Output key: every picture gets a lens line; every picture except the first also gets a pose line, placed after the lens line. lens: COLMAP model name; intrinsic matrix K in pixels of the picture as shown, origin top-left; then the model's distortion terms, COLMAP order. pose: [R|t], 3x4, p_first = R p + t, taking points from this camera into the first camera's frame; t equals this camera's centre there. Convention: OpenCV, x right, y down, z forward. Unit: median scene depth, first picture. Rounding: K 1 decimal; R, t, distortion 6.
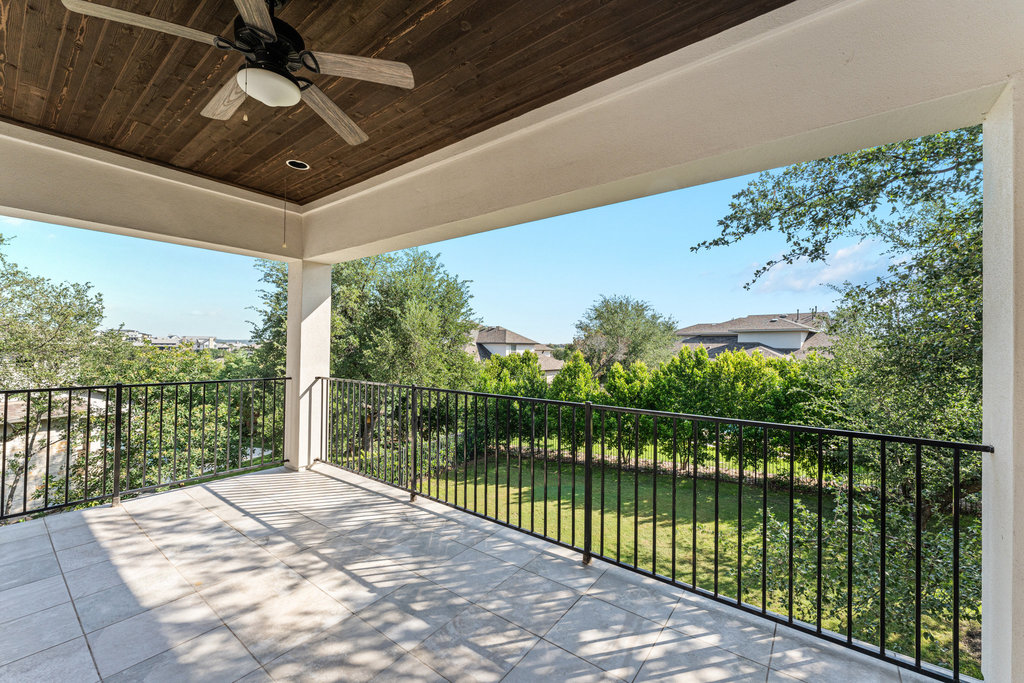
lens RADIAL K [[405.0, 0, 512.0], [0, 405.0, 341.5], [0, 0, 1]] dist [0.001884, 0.000170]
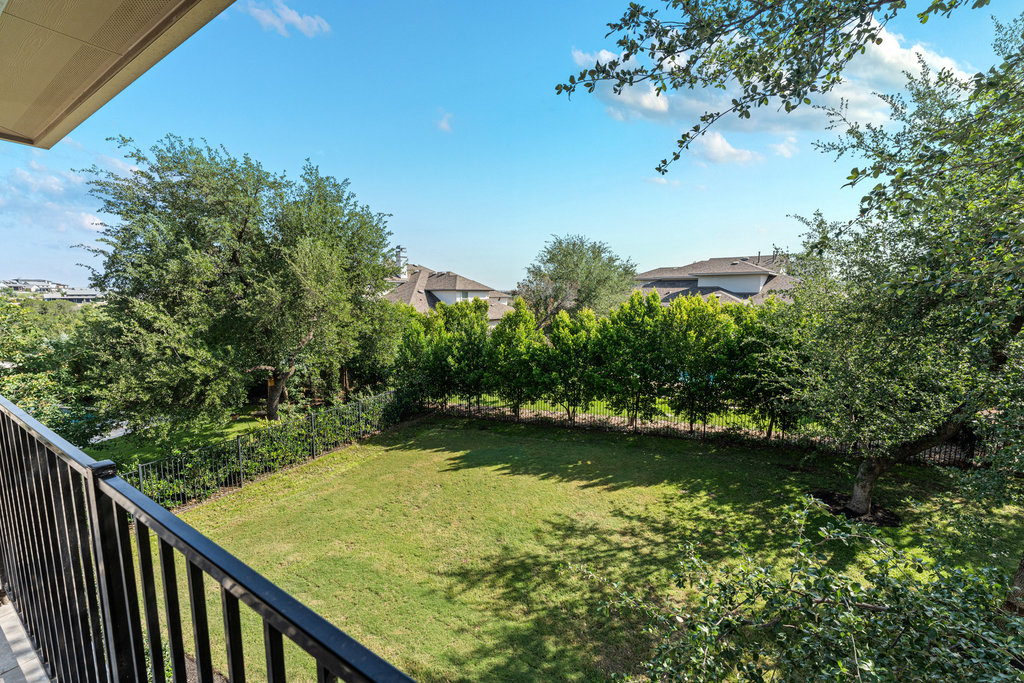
lens RADIAL K [[416.6, 0, 512.0], [0, 416.6, 341.5], [0, 0, 1]] dist [-0.003641, -0.000175]
pose [[0.996378, -0.020245, 0.082587, 0.075103], [0.009614, 0.991837, 0.127149, 0.002366], [-0.084487, -0.125894, 0.988439, 0.103593]]
